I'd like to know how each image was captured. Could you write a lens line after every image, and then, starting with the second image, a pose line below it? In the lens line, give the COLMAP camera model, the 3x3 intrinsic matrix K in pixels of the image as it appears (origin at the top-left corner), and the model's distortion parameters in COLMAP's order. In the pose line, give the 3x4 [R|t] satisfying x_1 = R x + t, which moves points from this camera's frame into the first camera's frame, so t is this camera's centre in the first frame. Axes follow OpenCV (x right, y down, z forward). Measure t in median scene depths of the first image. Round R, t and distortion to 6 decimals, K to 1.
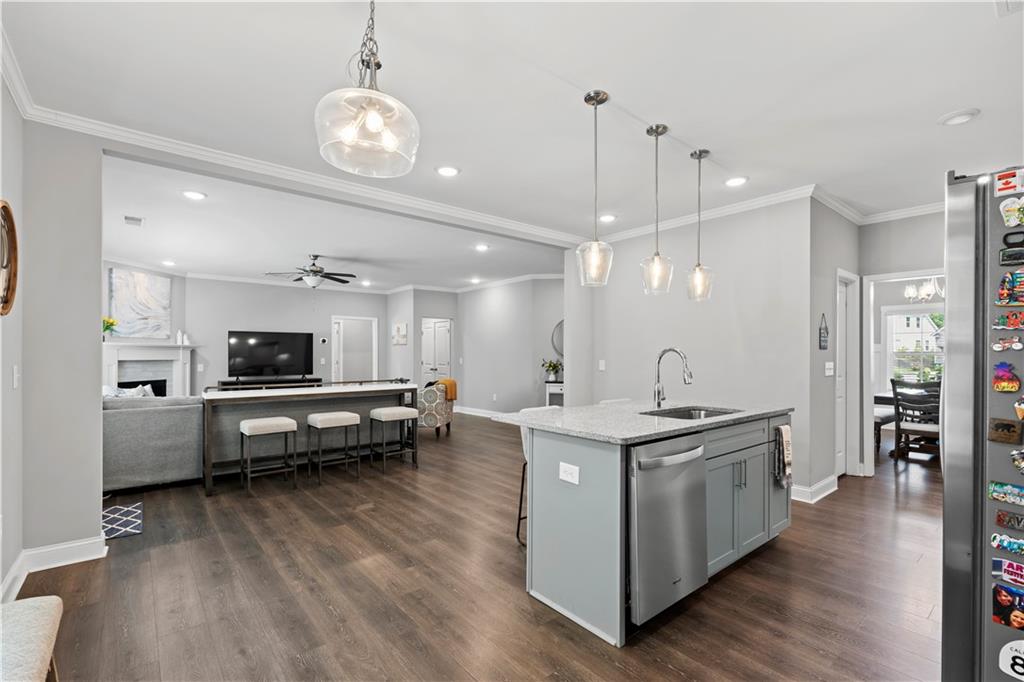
lens RADIAL K [[458.1, 0, 505.5], [0, 458.1, 349.9], [0, 0, 1]] dist [-0.003073, 0.000312]
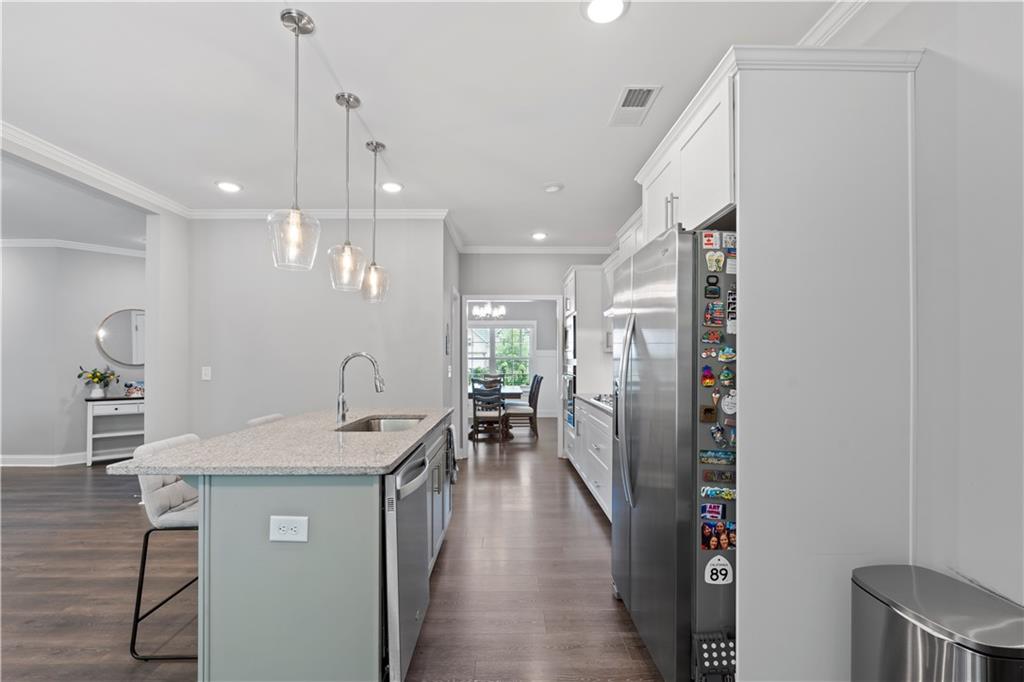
lens RADIAL K [[458.1, 0, 512.3], [0, 458.1, 355.2], [0, 0, 1]] dist [-0.003073, 0.000312]
pose [[0.622601, 0.003886, 0.782530, -0.151858], [-0.005530, 0.999985, -0.000566, -0.000306], [-0.782520, -0.003975, 0.622612, 0.218939]]
